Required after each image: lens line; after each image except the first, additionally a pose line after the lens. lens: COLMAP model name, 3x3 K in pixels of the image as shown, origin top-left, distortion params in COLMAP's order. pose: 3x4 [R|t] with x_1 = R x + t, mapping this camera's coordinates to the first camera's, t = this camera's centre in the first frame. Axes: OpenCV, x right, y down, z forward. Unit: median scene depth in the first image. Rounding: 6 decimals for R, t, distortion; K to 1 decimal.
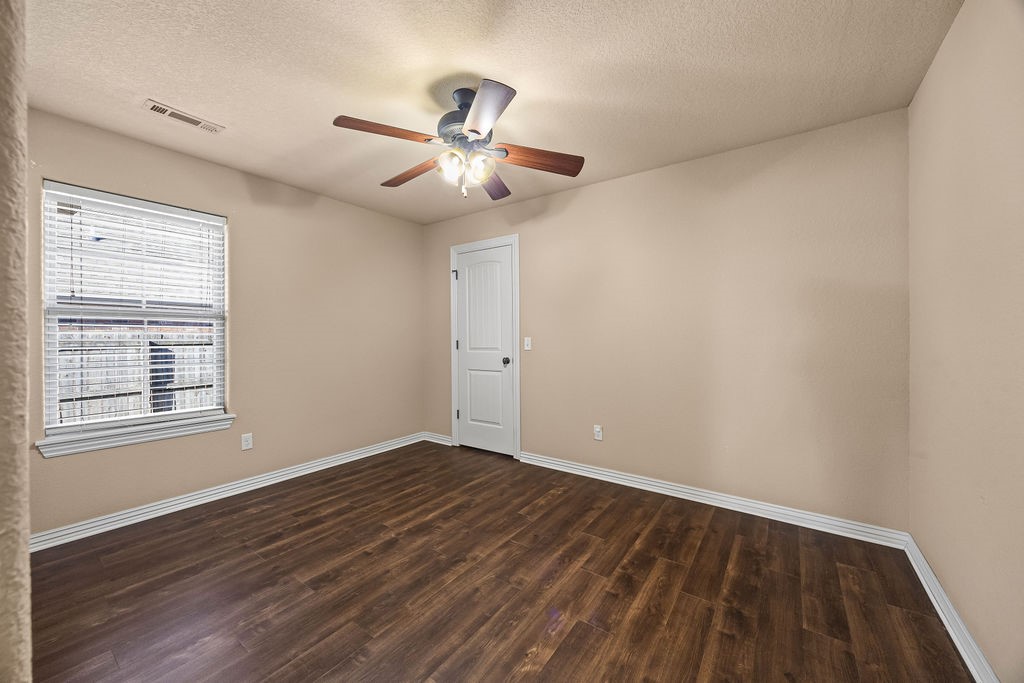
lens RADIAL K [[387.5, 0, 508.8], [0, 387.5, 335.7], [0, 0, 1]] dist [-0.004942, -0.000186]
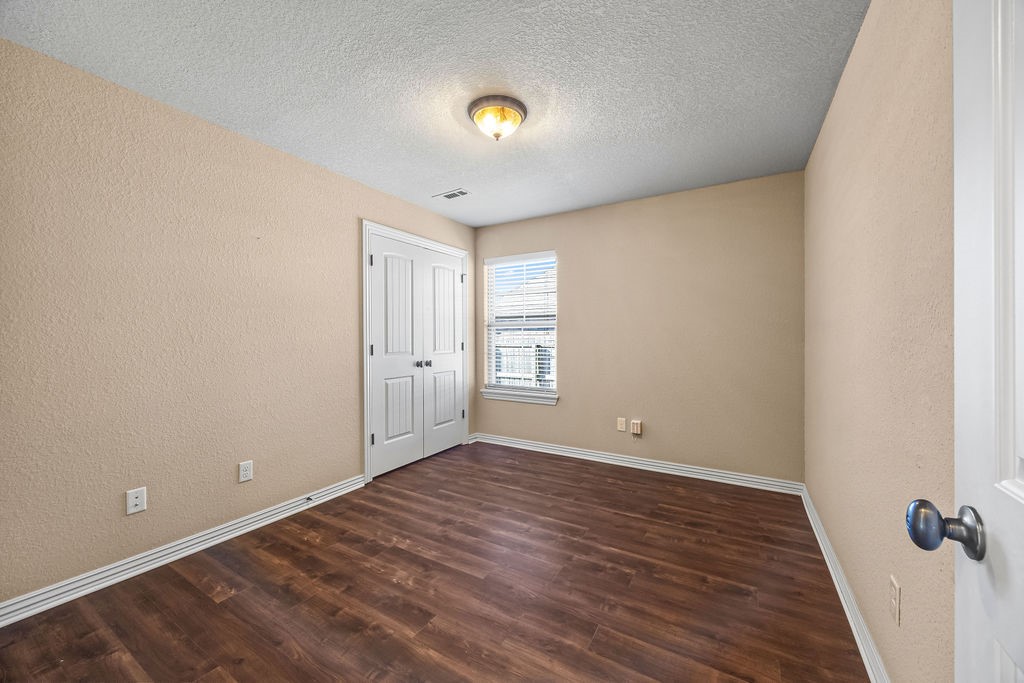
lens RADIAL K [[387.5, 0, 508.8], [0, 387.5, 335.7], [0, 0, 1]] dist [-0.004942, -0.000186]
pose [[0.082369, -0.001000, -0.996601, 0.786335], [0.006275, 0.999980, -0.000485, -0.008898], [0.996582, -0.006214, 0.082374, 0.953212]]
